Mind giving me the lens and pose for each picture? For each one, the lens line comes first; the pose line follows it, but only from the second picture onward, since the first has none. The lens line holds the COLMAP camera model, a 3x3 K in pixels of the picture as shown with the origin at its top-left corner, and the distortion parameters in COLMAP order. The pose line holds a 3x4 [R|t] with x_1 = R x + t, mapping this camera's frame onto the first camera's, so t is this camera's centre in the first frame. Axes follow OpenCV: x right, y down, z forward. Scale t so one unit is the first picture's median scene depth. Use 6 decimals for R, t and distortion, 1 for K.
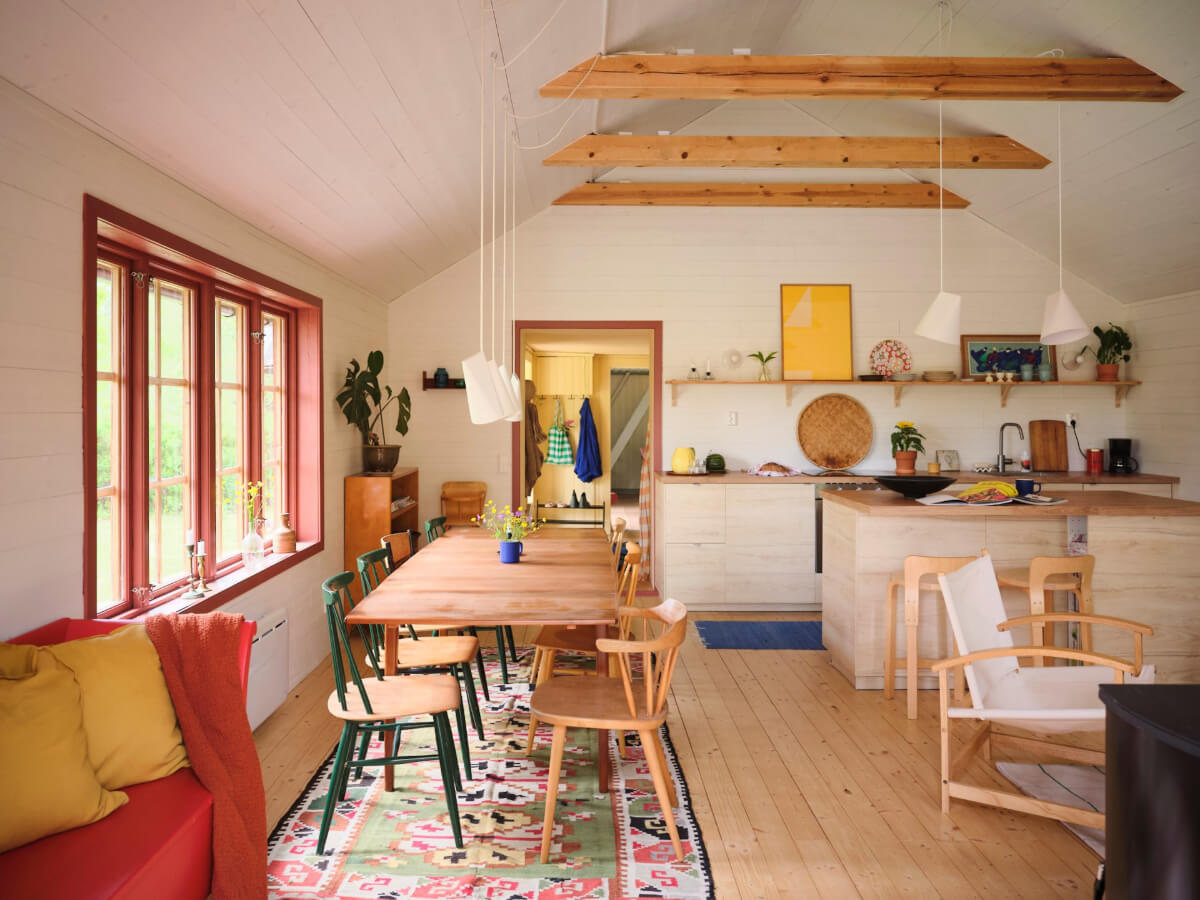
lens RADIAL K [[866.0, 0, 588.1], [0, 866.0, 399.7], [0, 0, 1]] dist [-0.014895, -0.004827]
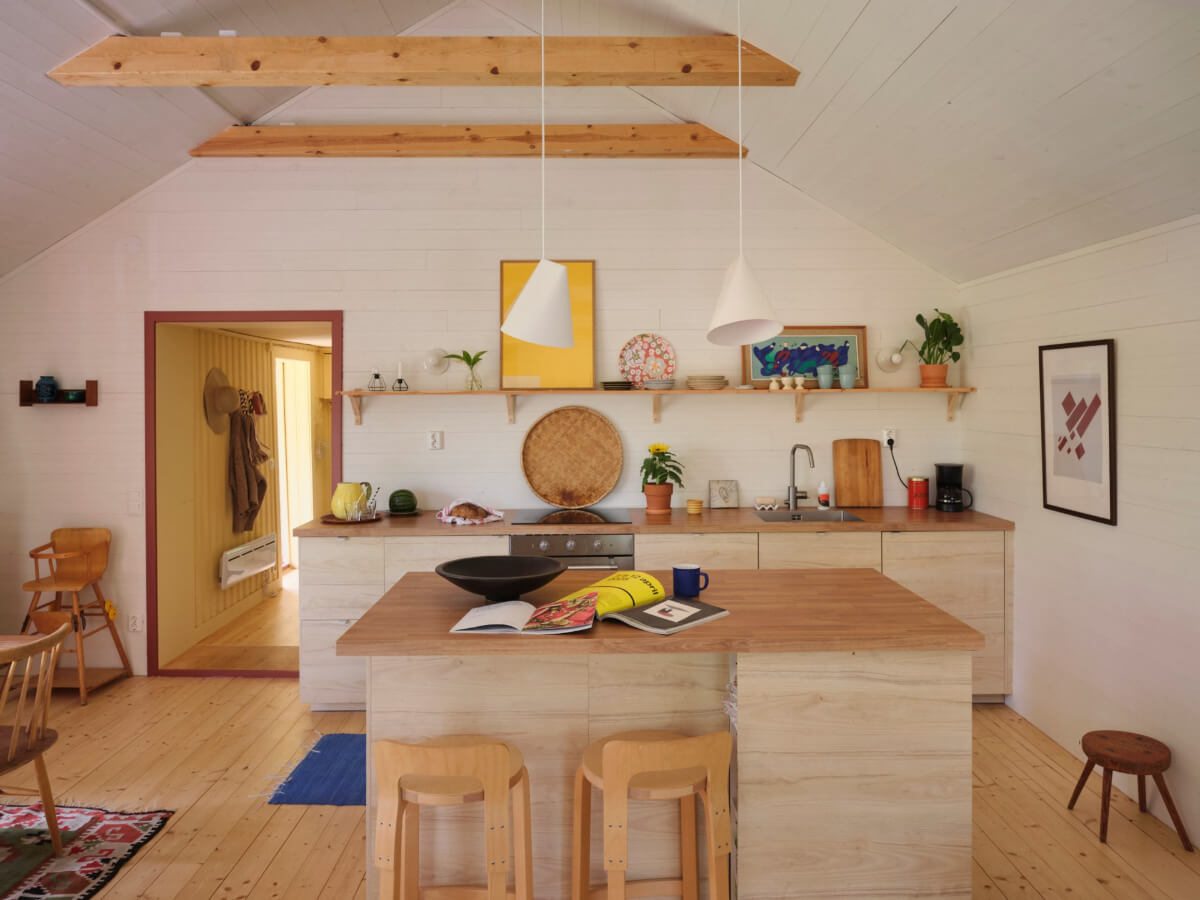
lens RADIAL K [[866.0, 0, 568.1], [0, 866.0, 393.3], [0, 0, 1]] dist [-0.014895, -0.004827]
pose [[0.999855, -0.007643, 0.015212, 0.272604], [0.007565, 0.999958, 0.005164, -0.022139], [-0.015250, -0.005049, 0.999871, 0.252405]]
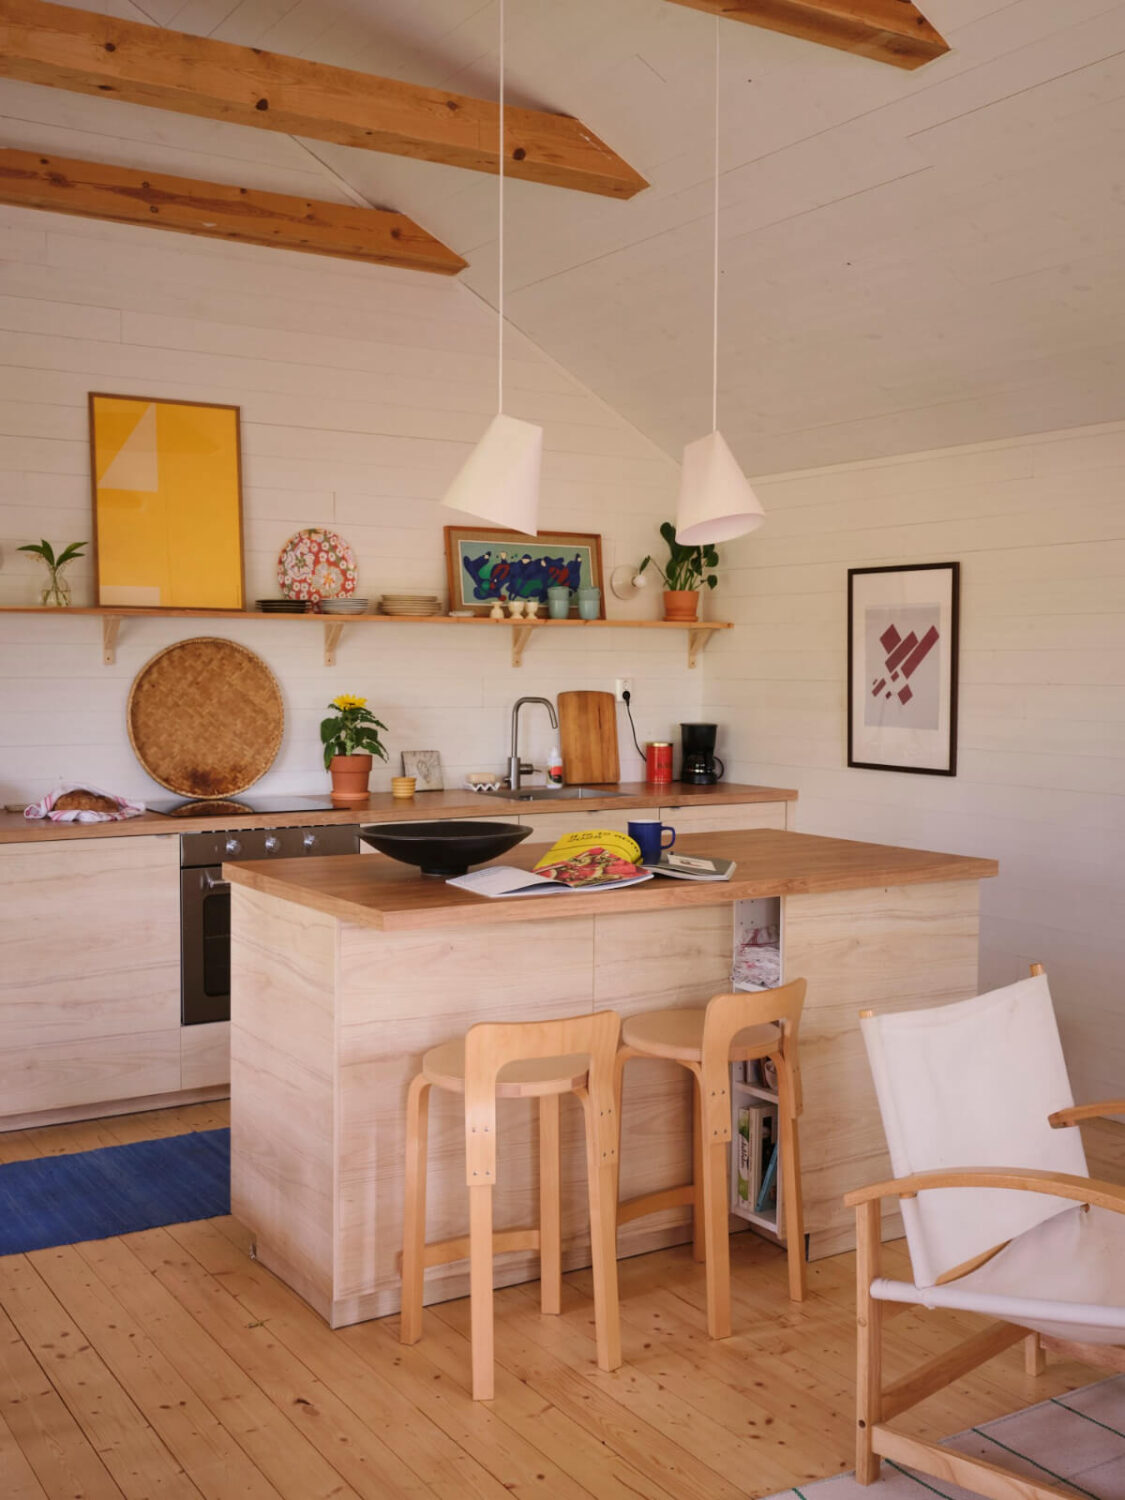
lens RADIAL K [[1526.4, 0, 534.1], [0, 1526.4, 744.7], [0, 0, 1]] dist [0.007445, 0.000000]
pose [[0.856459, -0.023895, 0.515662, 0.006203], [-0.009710, 0.998006, 0.062375, -0.002241], [-0.516124, -0.058428, 0.854519, 0.192856]]
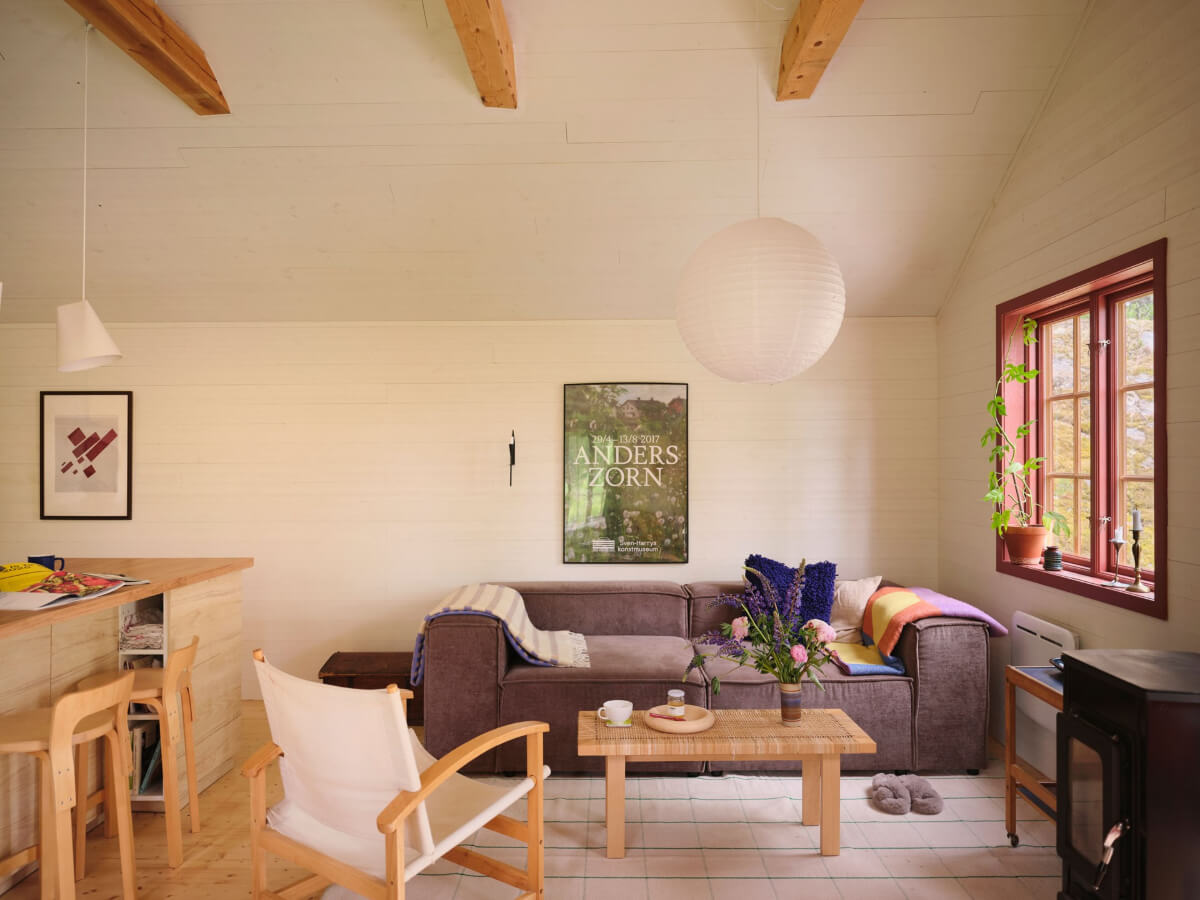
lens RADIAL K [[866.0, 0, 571.6], [0, 866.0, 452.9], [0, 0, 1]] dist [-0.014895, -0.004827]
pose [[0.048213, 0.006602, 0.998815, -0.125243], [-0.008177, 0.999947, -0.006215, 0.005647], [-0.998804, -0.007868, 0.048265, 0.343638]]
